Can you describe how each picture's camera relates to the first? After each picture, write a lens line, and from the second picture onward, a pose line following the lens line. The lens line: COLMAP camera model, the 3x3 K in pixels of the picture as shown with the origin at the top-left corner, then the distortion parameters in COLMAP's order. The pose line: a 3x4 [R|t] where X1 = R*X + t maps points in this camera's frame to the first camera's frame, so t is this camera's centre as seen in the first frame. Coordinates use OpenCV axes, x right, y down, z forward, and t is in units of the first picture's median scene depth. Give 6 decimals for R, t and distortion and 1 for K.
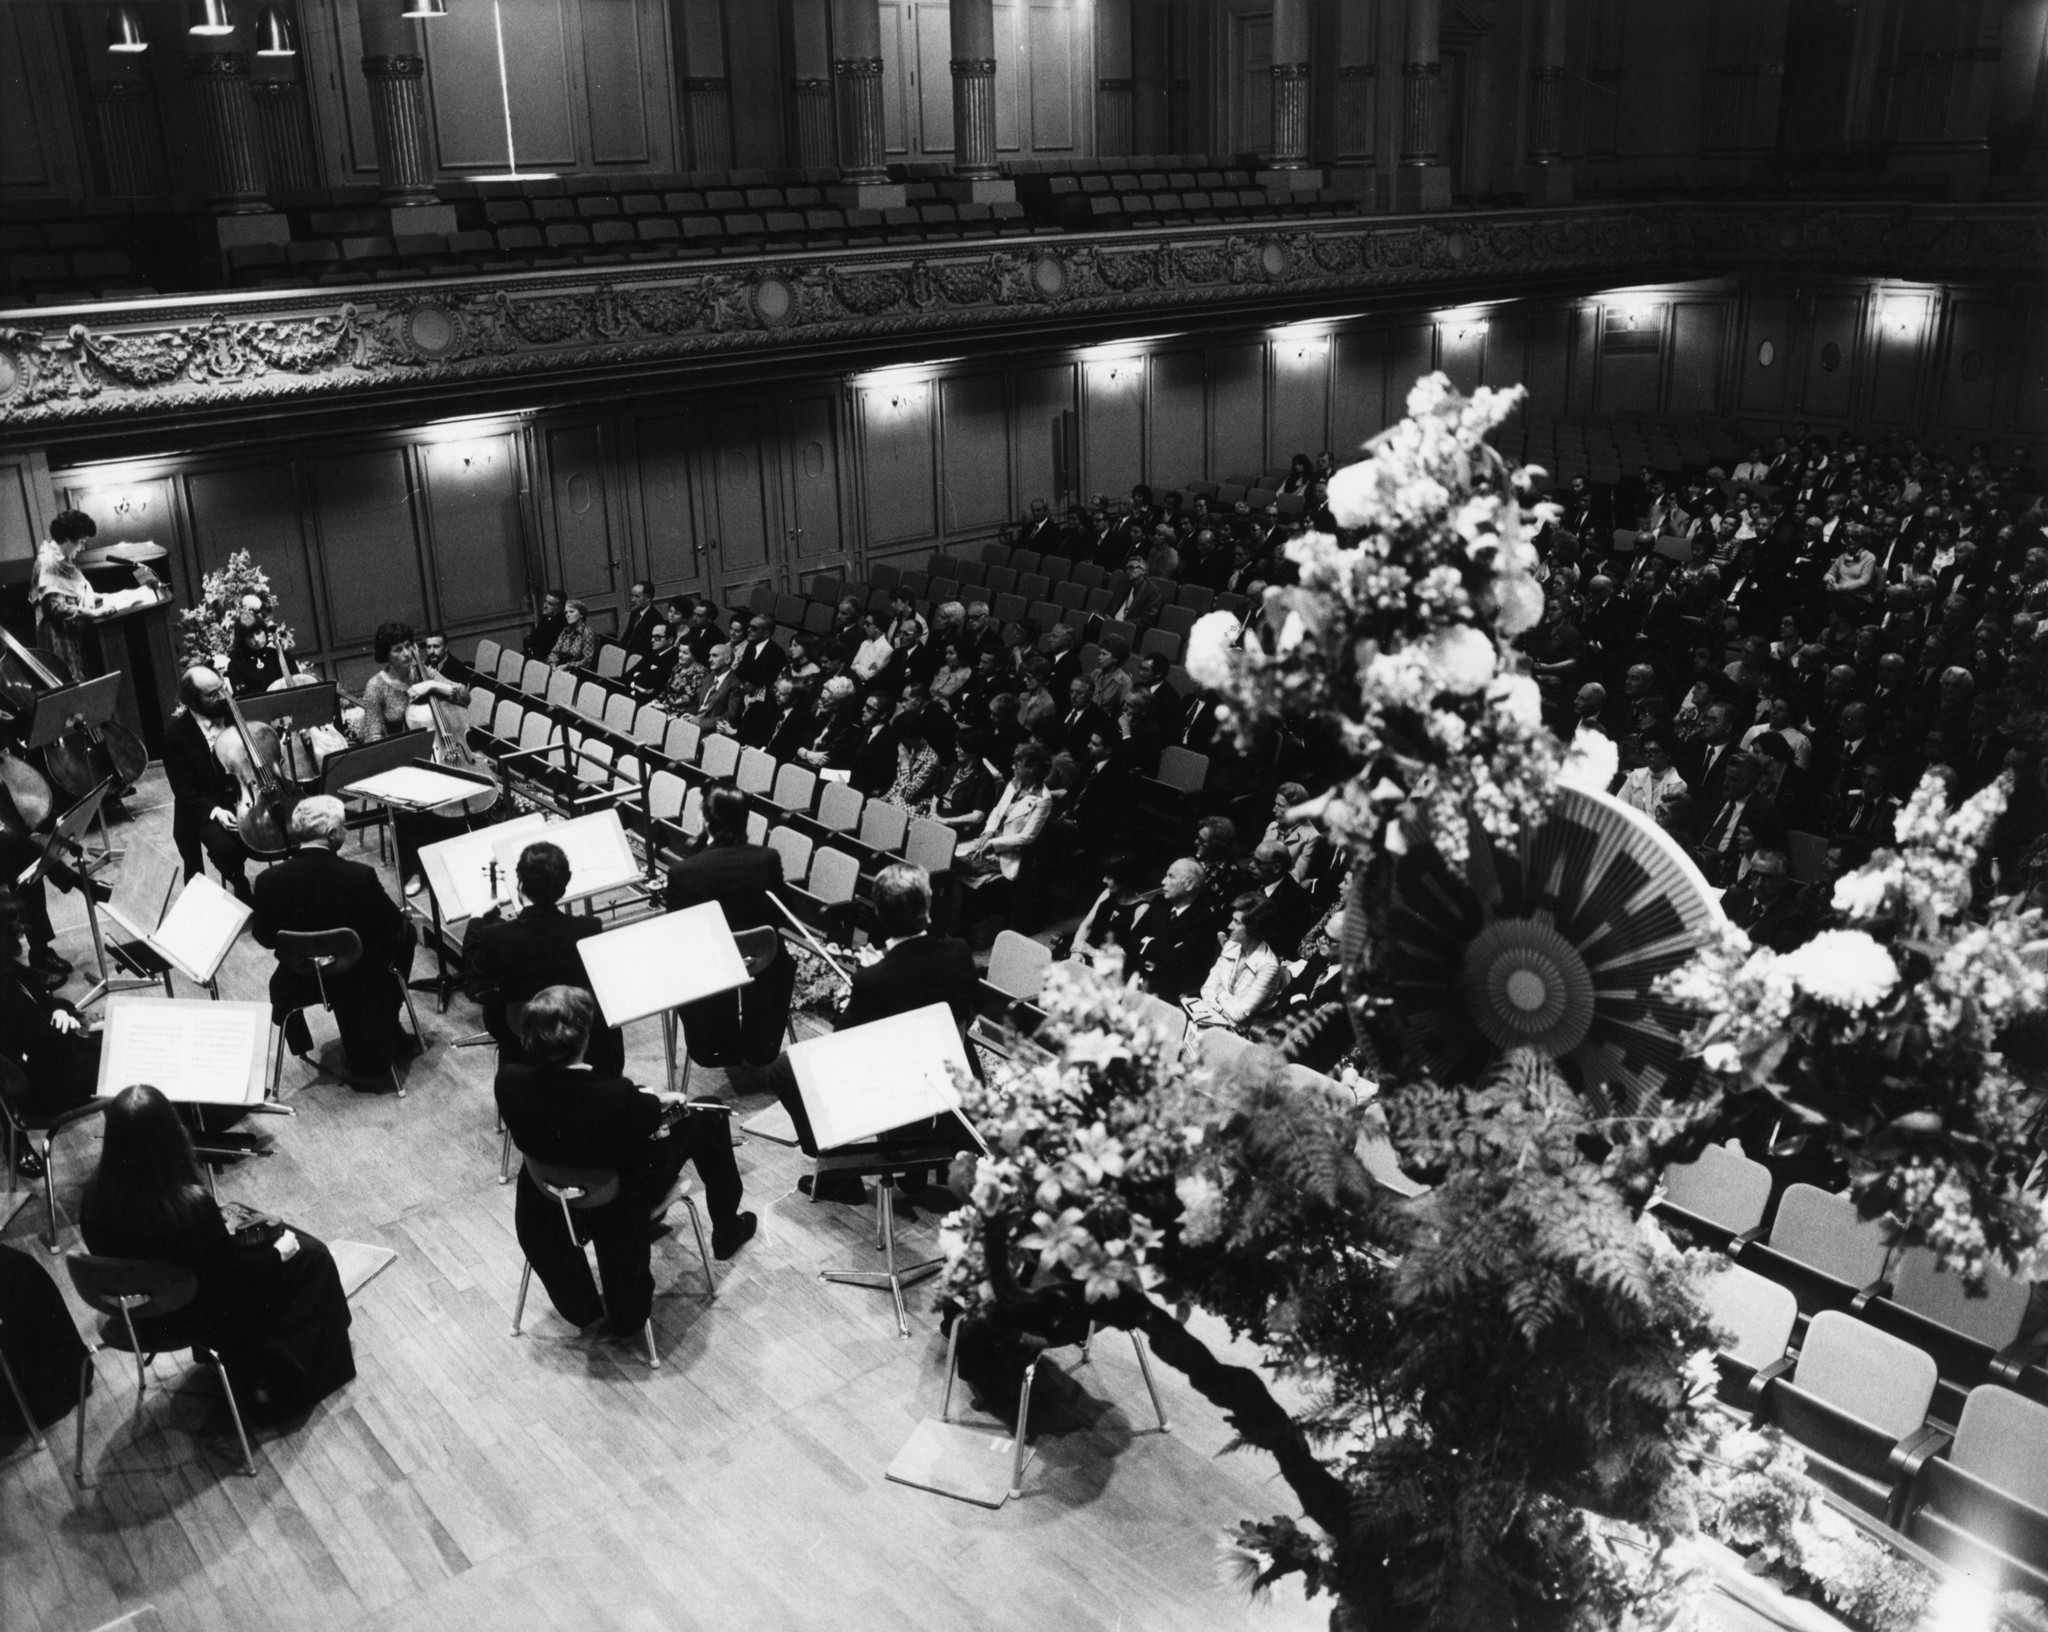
lens RADIAL K [[1879.2, 0, 1020.2], [0, 1879.2, 788.5], [0, 0, 1]] dist [-0.126031, 0.183404]
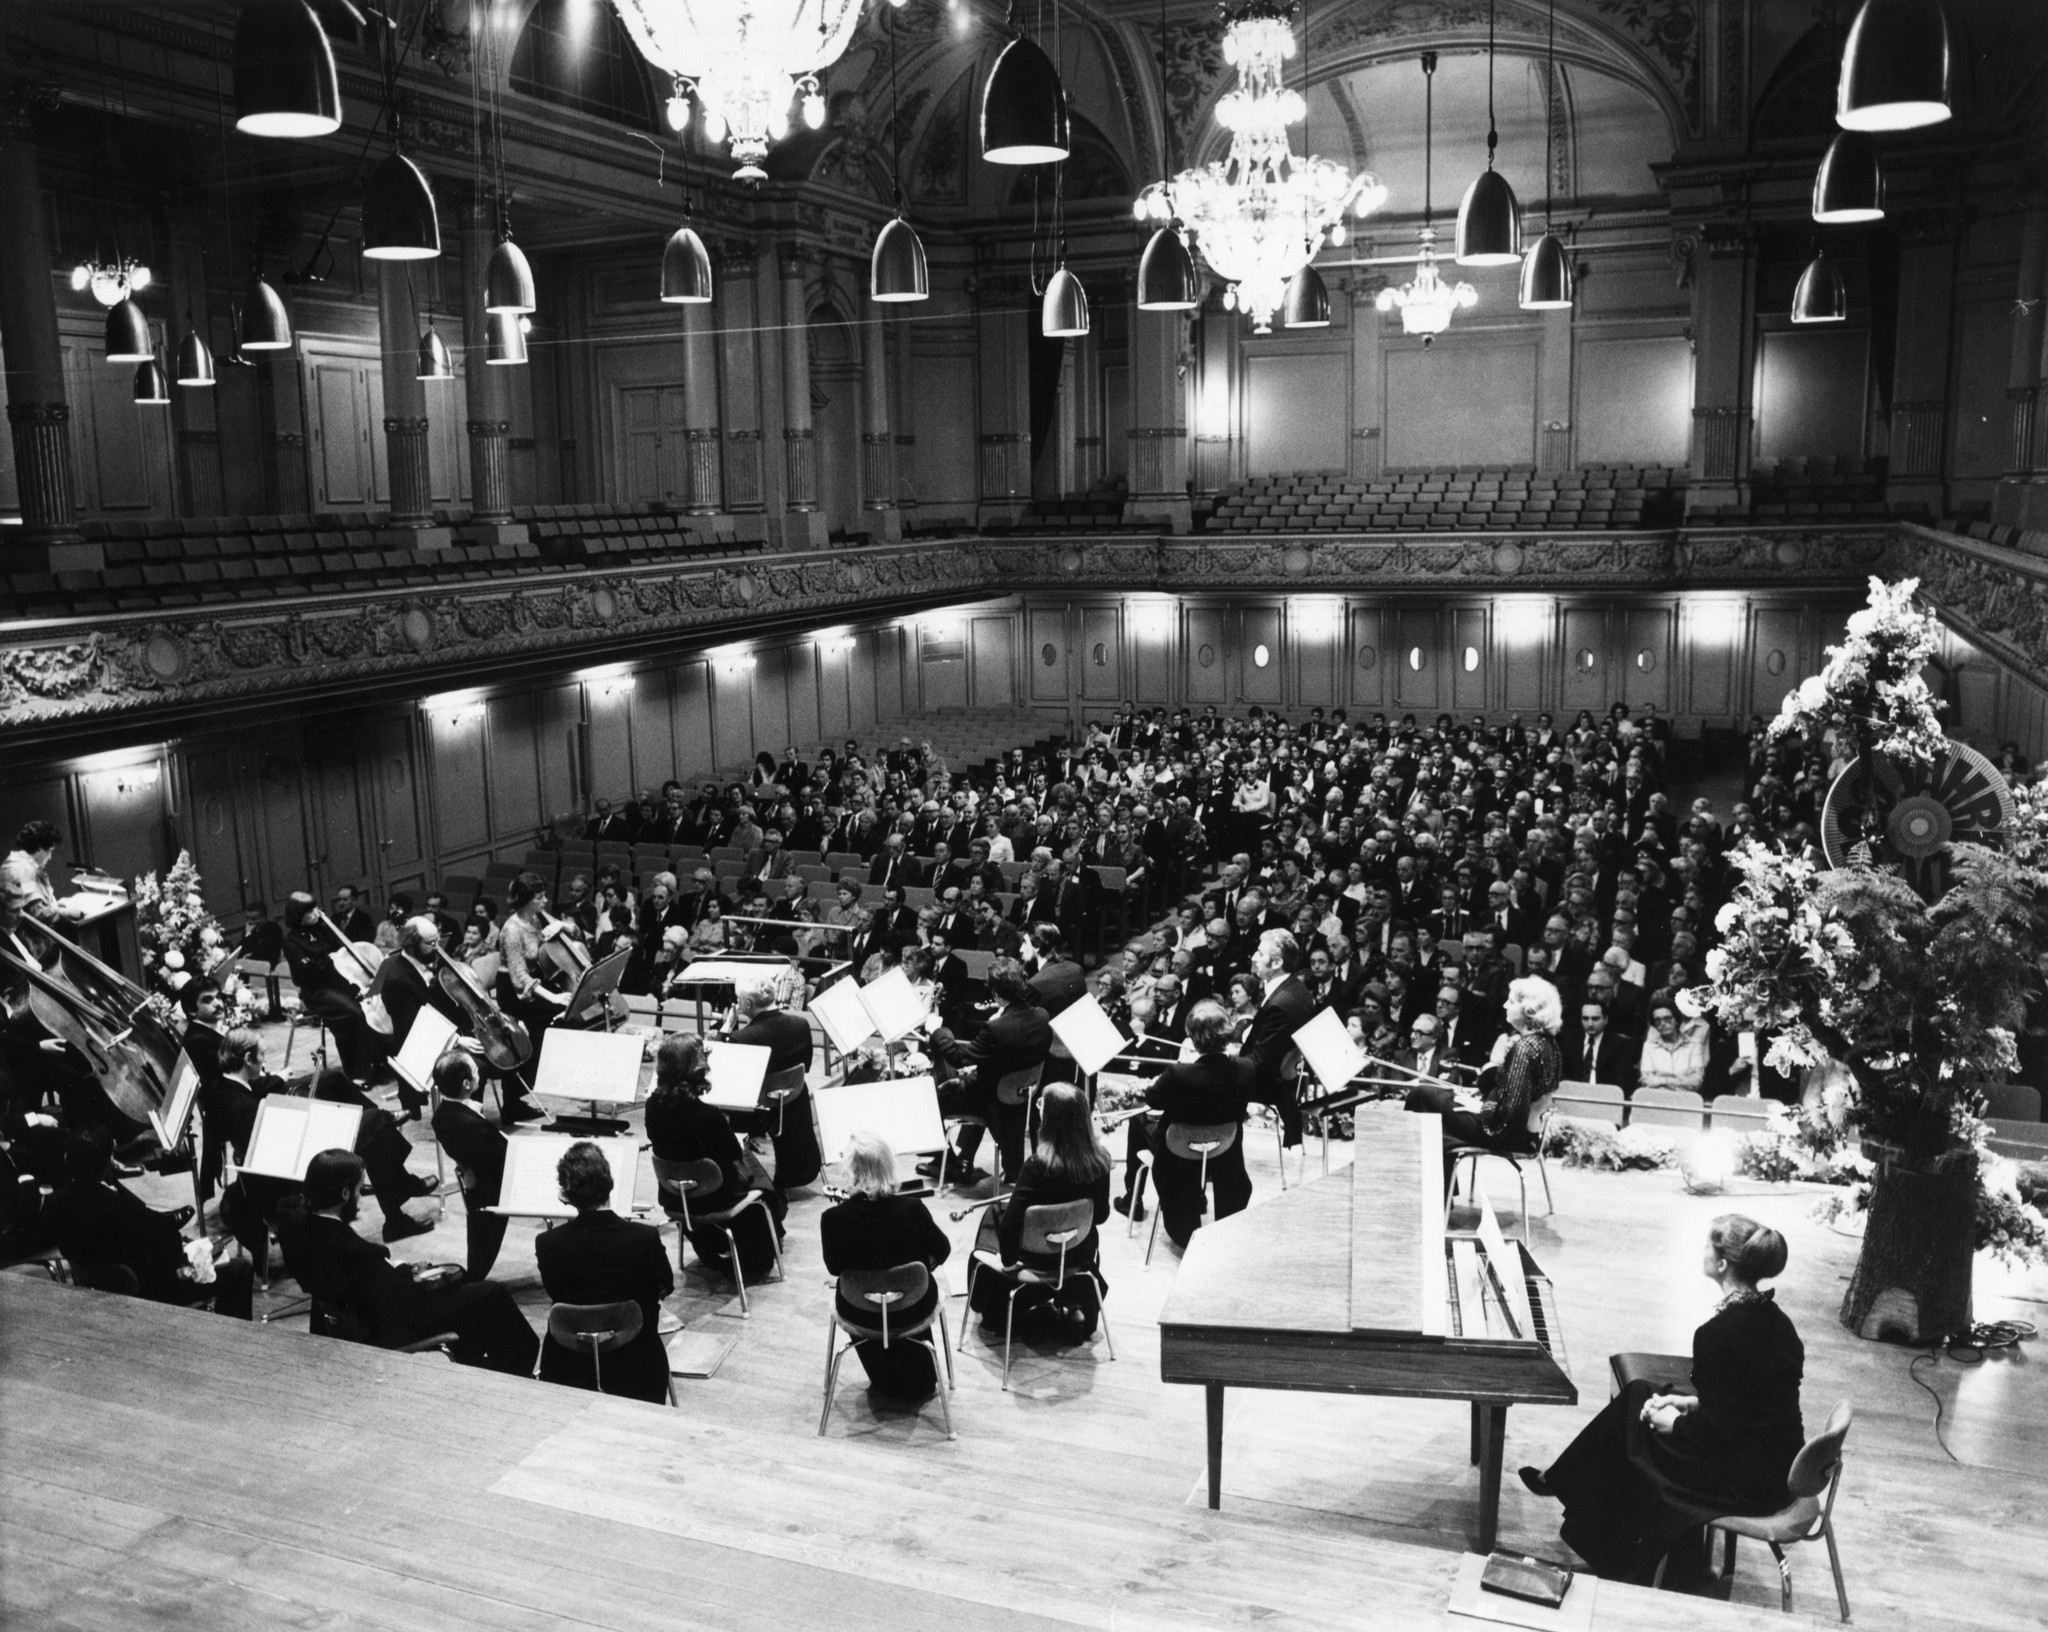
lens RADIAL K [[1879.2, 0, 1020.2], [0, 1879.2, 788.5], [0, 0, 1]] dist [-0.126031, 0.183404]
pose [[0.867206, -0.068470, 0.493220, -0.388756], [0.156879, 0.977628, -0.140115, 0.043458], [-0.472592, 0.198885, 0.858546, -0.100450]]
